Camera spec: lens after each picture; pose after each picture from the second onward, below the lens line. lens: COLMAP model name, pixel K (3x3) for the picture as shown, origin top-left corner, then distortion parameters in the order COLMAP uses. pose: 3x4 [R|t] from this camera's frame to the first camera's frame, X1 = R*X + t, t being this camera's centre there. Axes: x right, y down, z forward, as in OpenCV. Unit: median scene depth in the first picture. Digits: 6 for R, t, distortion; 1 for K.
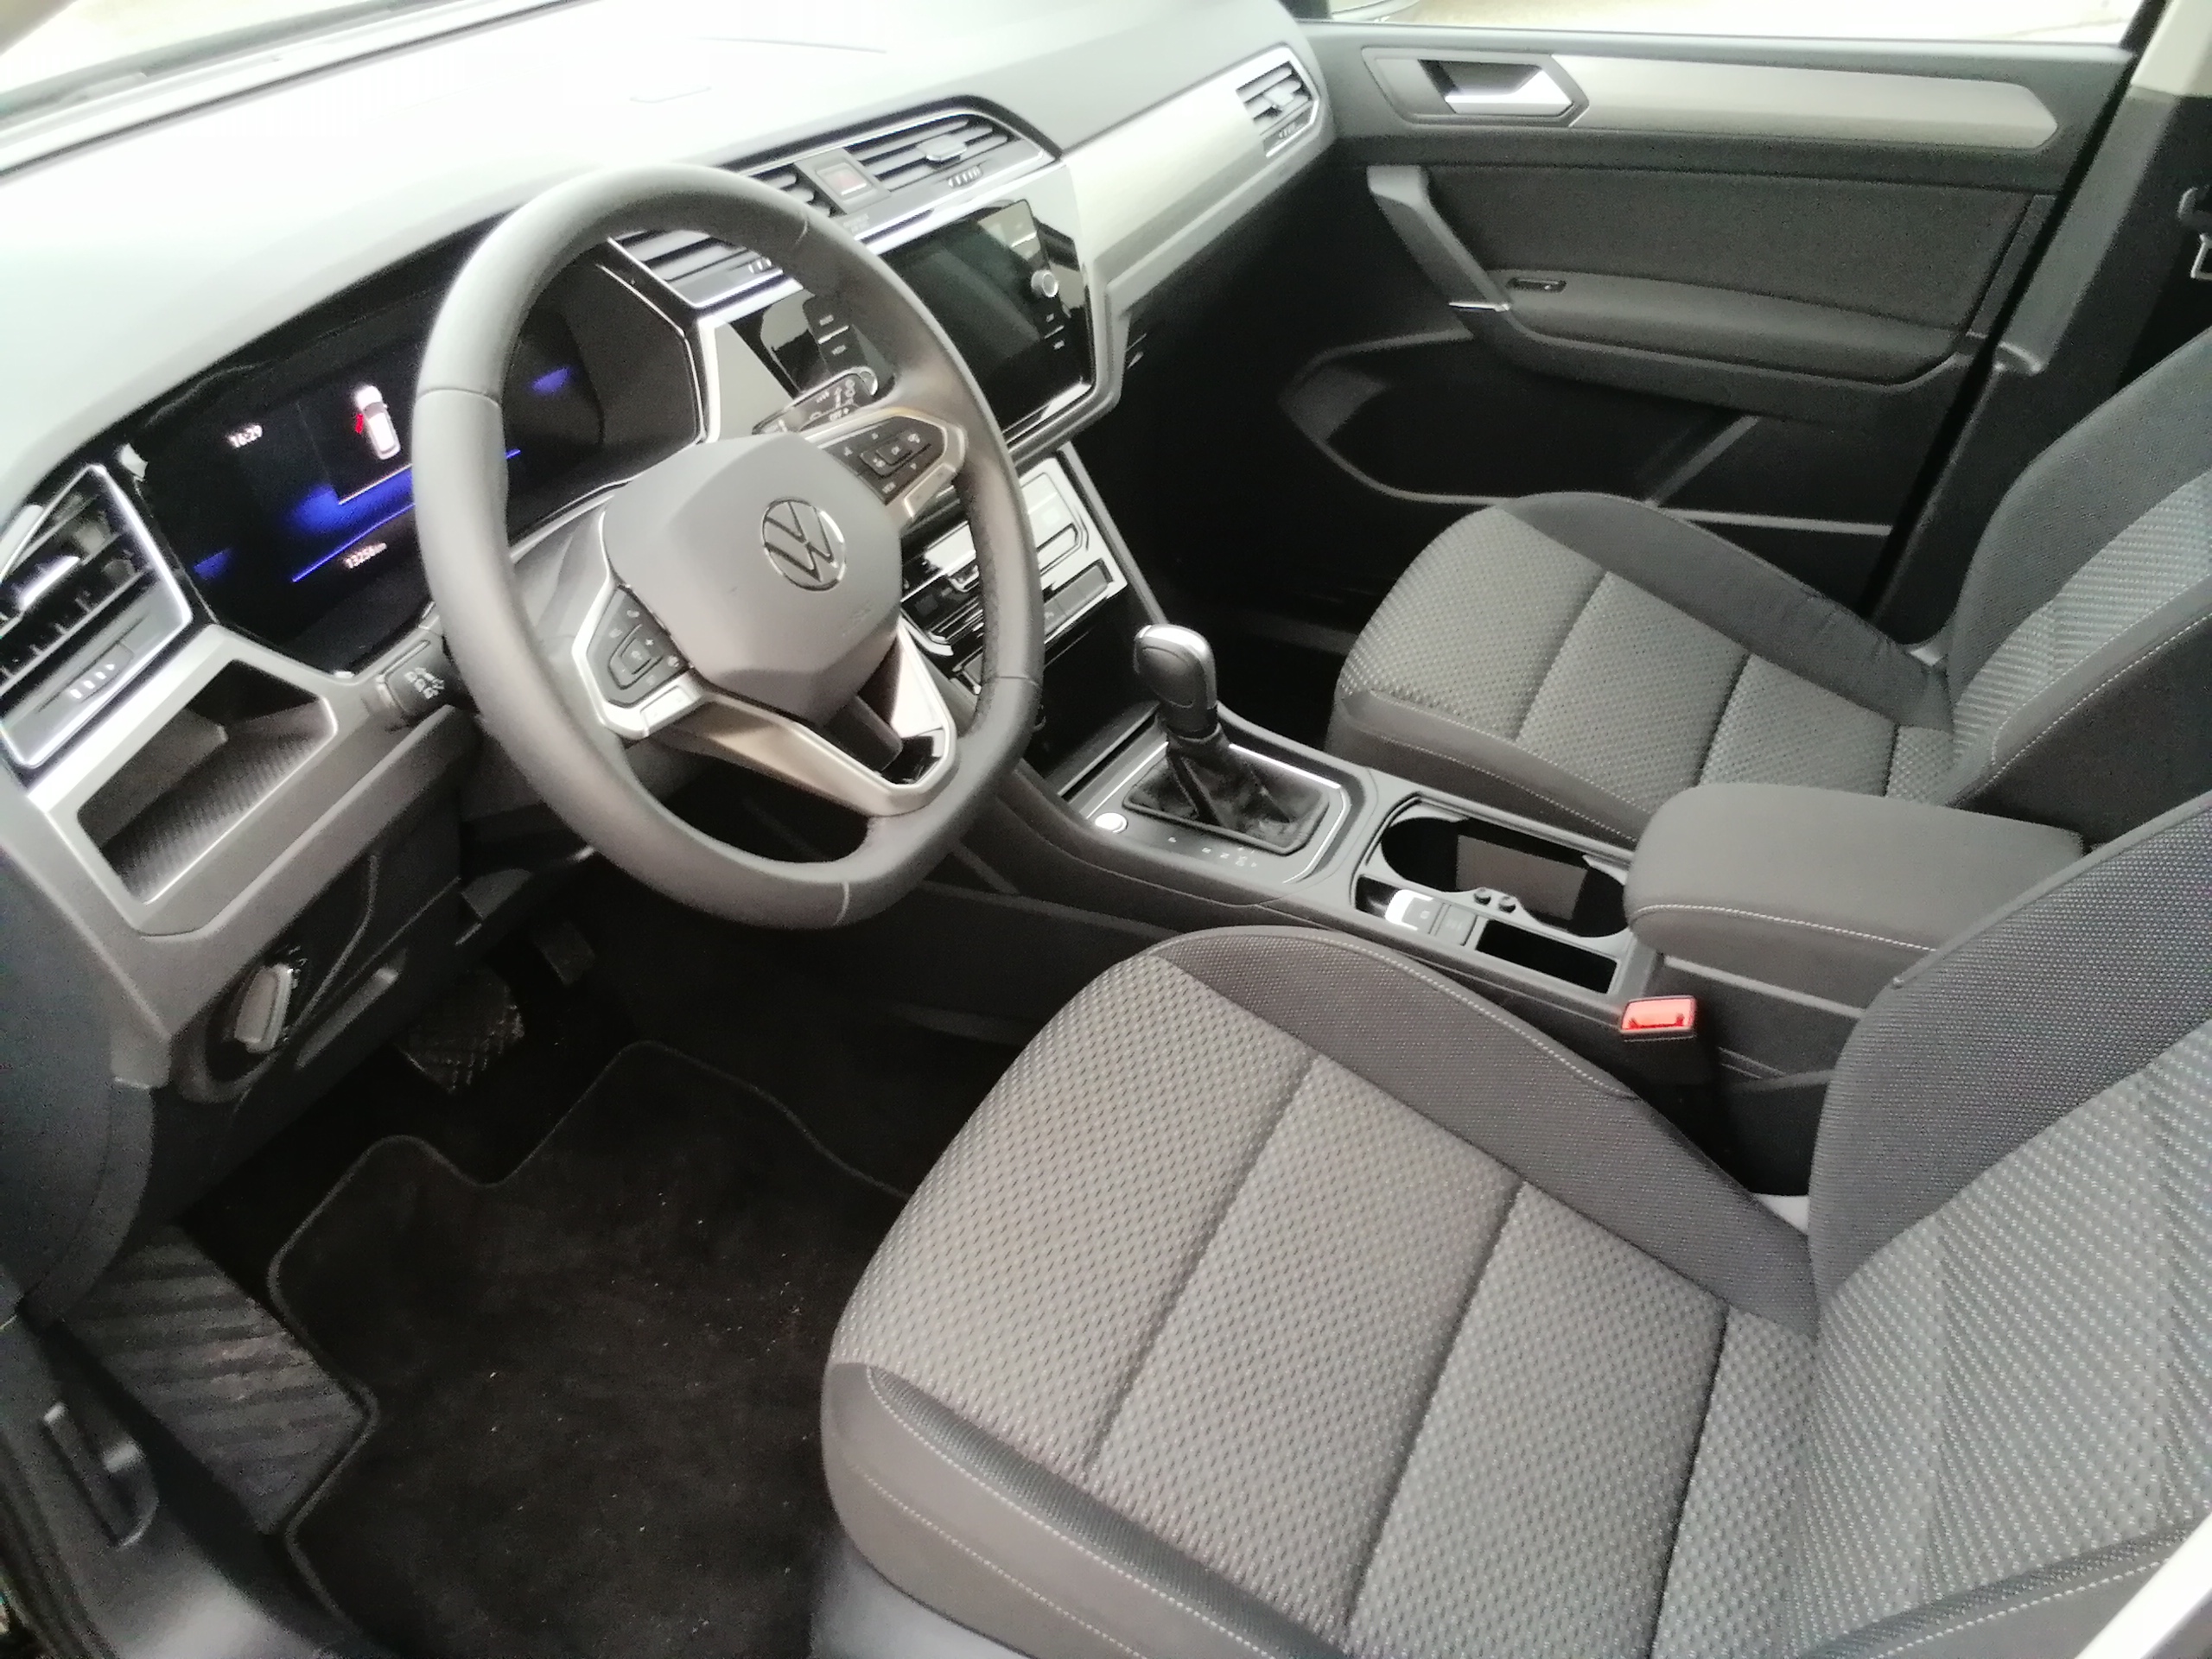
lens RADIAL K [[1727.7, 0, 1114.5], [0, 1727.7, 846.0], [0, 0, 1]] dist [-0.014464, 0.064699]
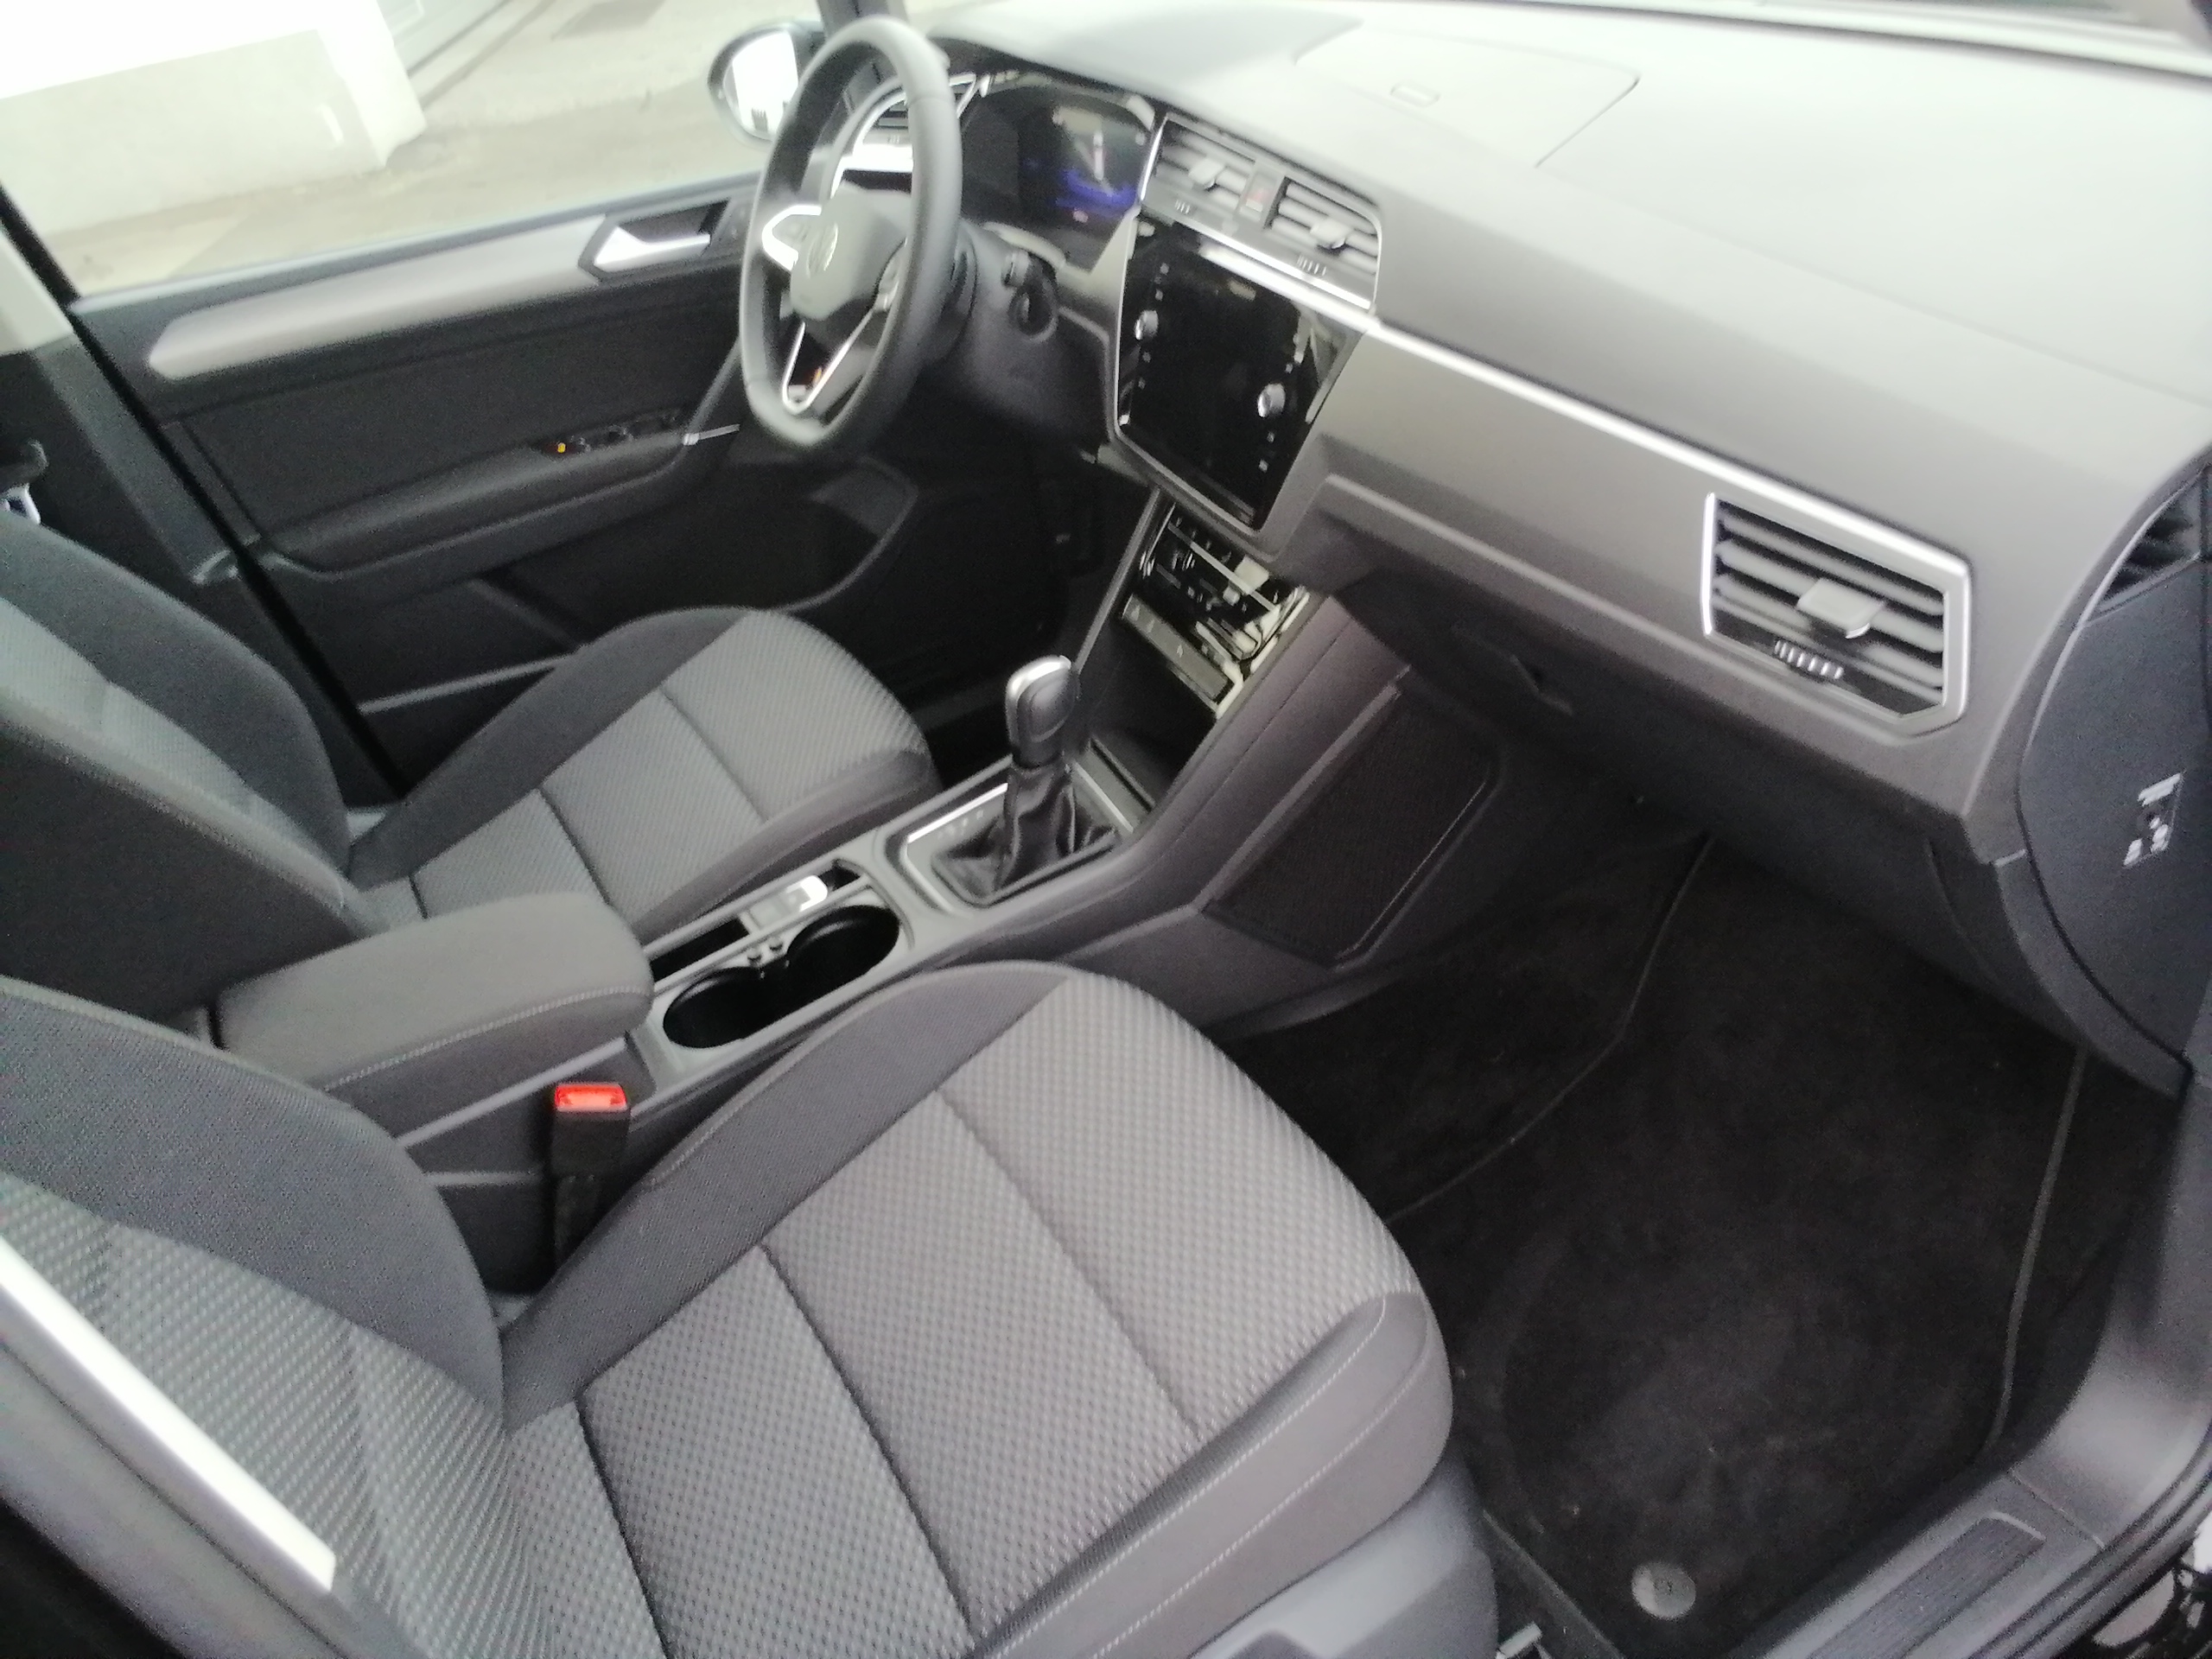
lens RADIAL K [[1727.7, 0, 1116.6], [0, 1727.7, 814.1], [0, 0, 1]] dist [-0.014464, 0.064699]
pose [[-0.561152, 0.540067, -0.627245, 0.723263], [-0.371984, 0.512418, 0.773987, -0.920495], [0.739417, 0.667649, -0.086647, 1.197705]]
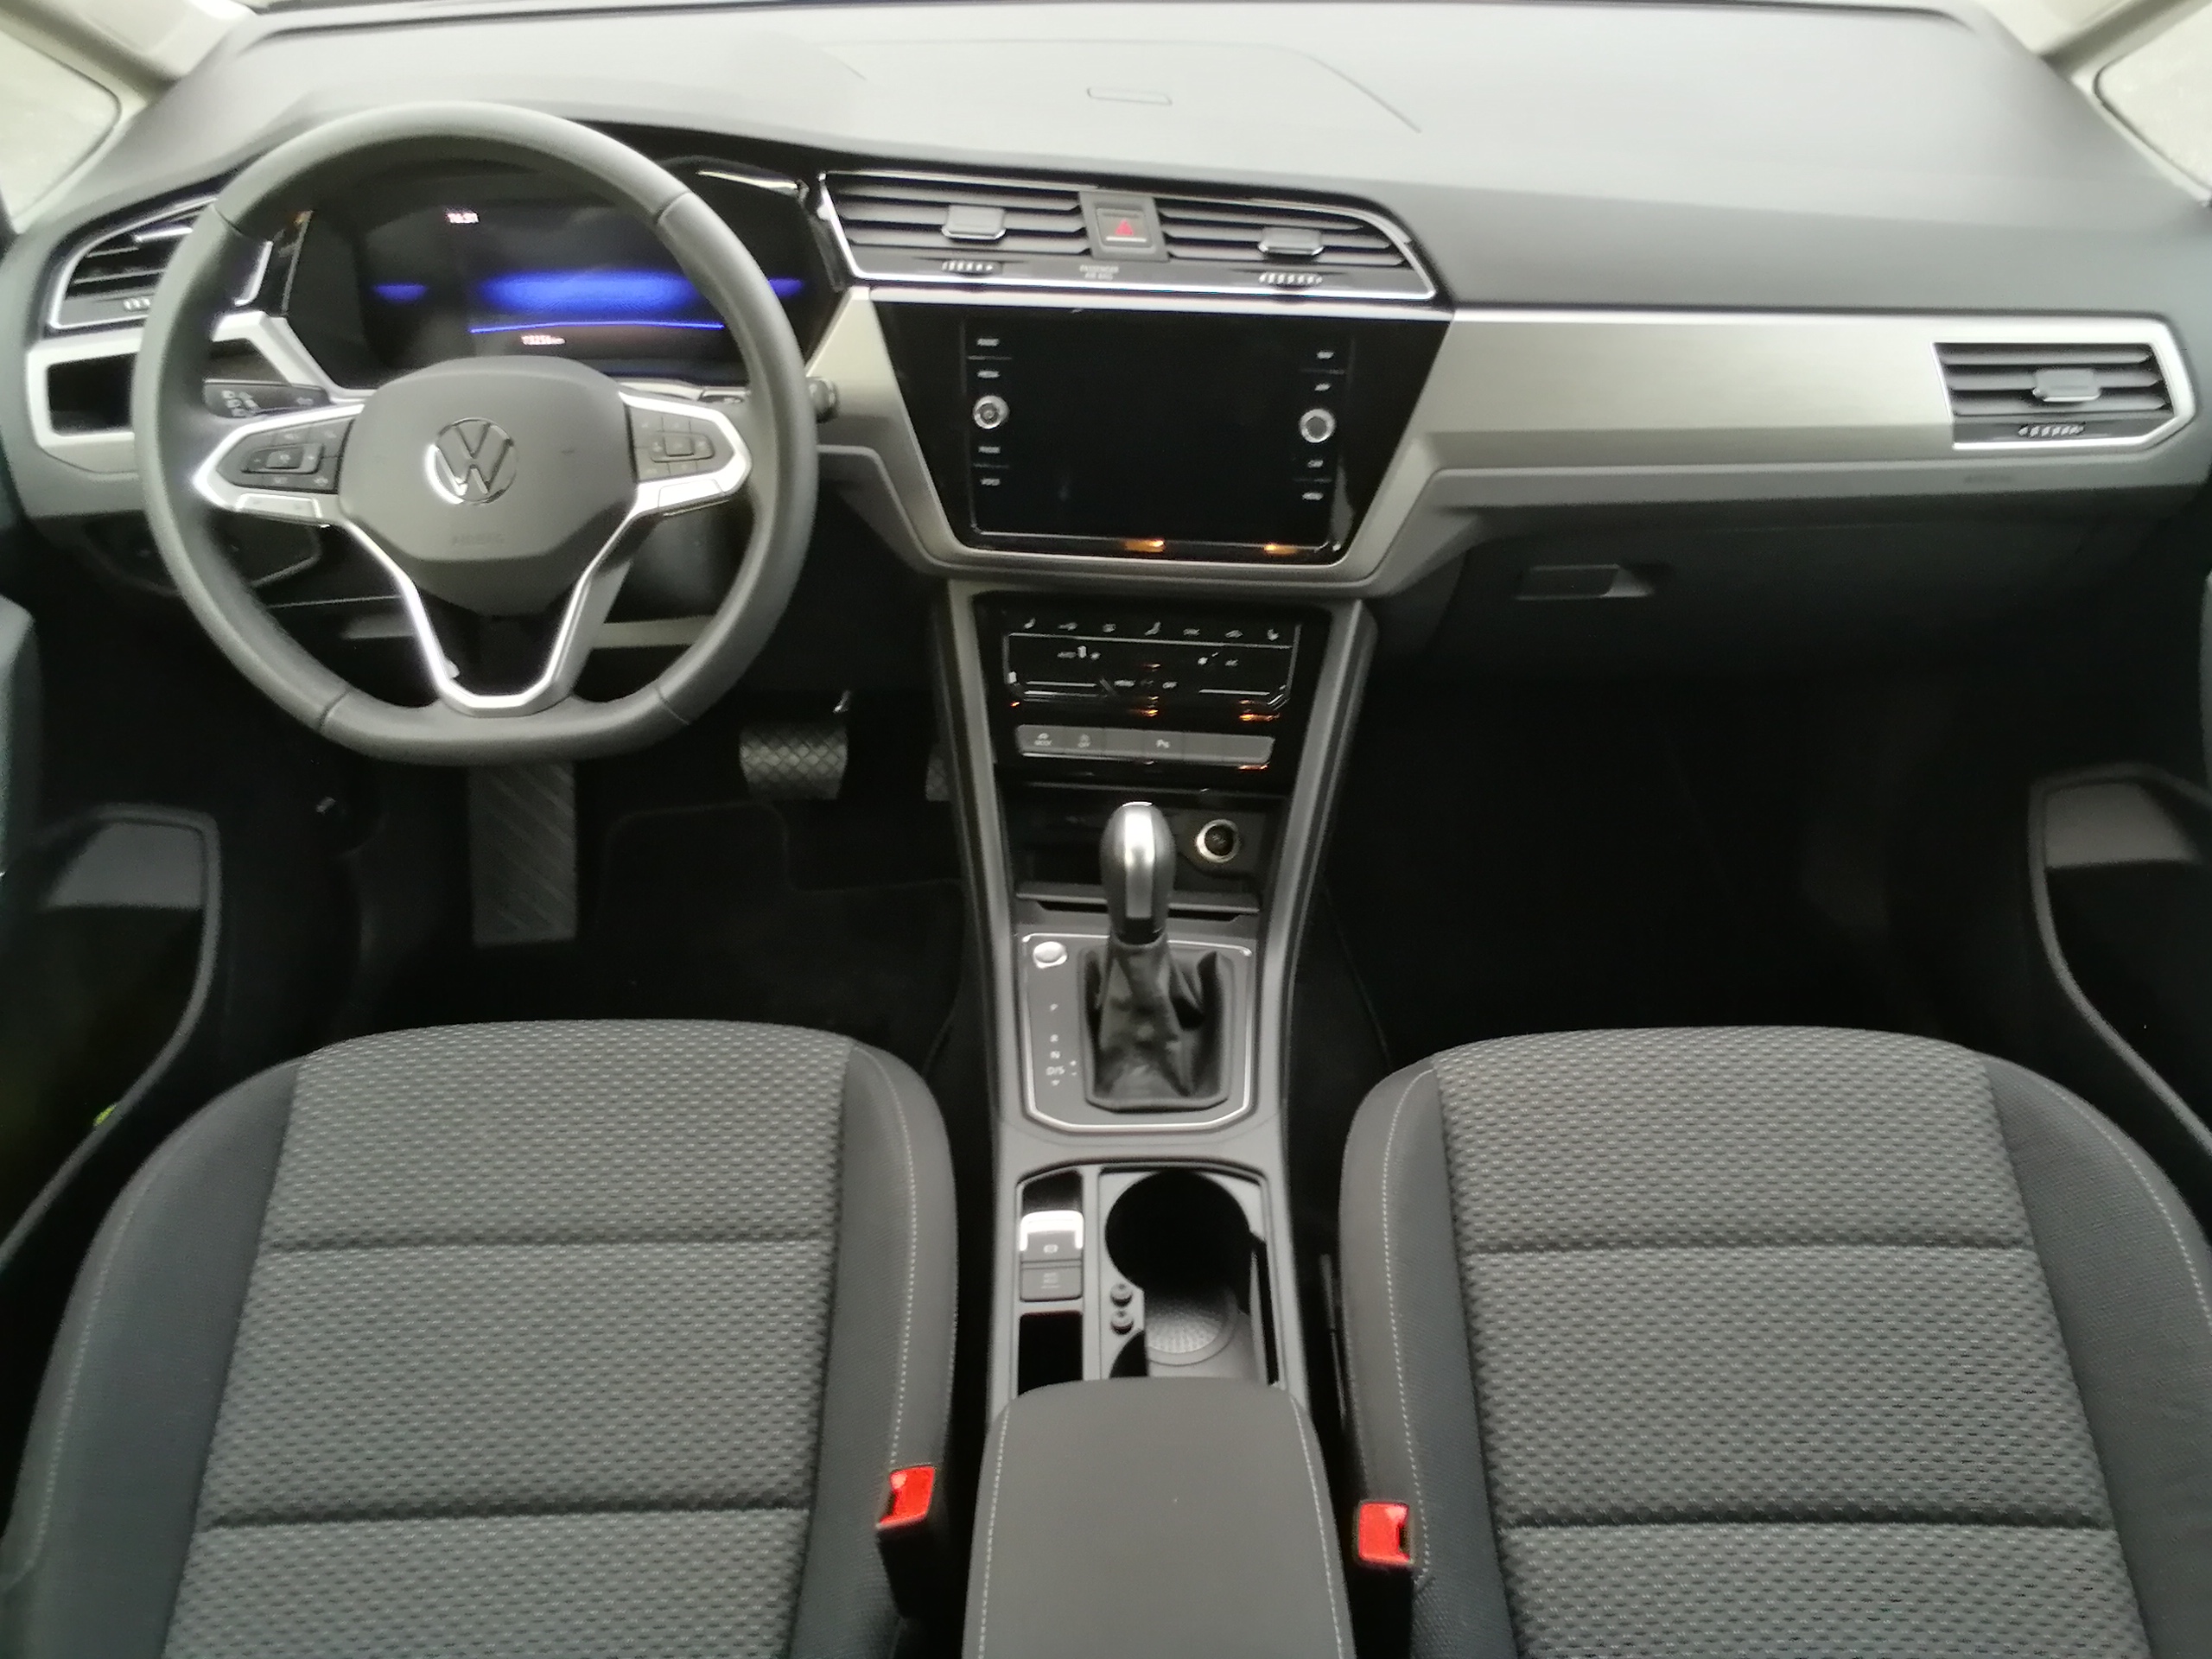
lens RADIAL K [[1727.7, 0, 1112.3], [0, 1727.7, 827.4], [0, 0, 1]] dist [-0.014464, 0.064699]
pose [[0.444111, 0.580955, -0.682098, 0.637036], [-0.543918, 0.779775, 0.310006, -0.391653], [0.711983, 0.233328, 0.662298, 0.411146]]
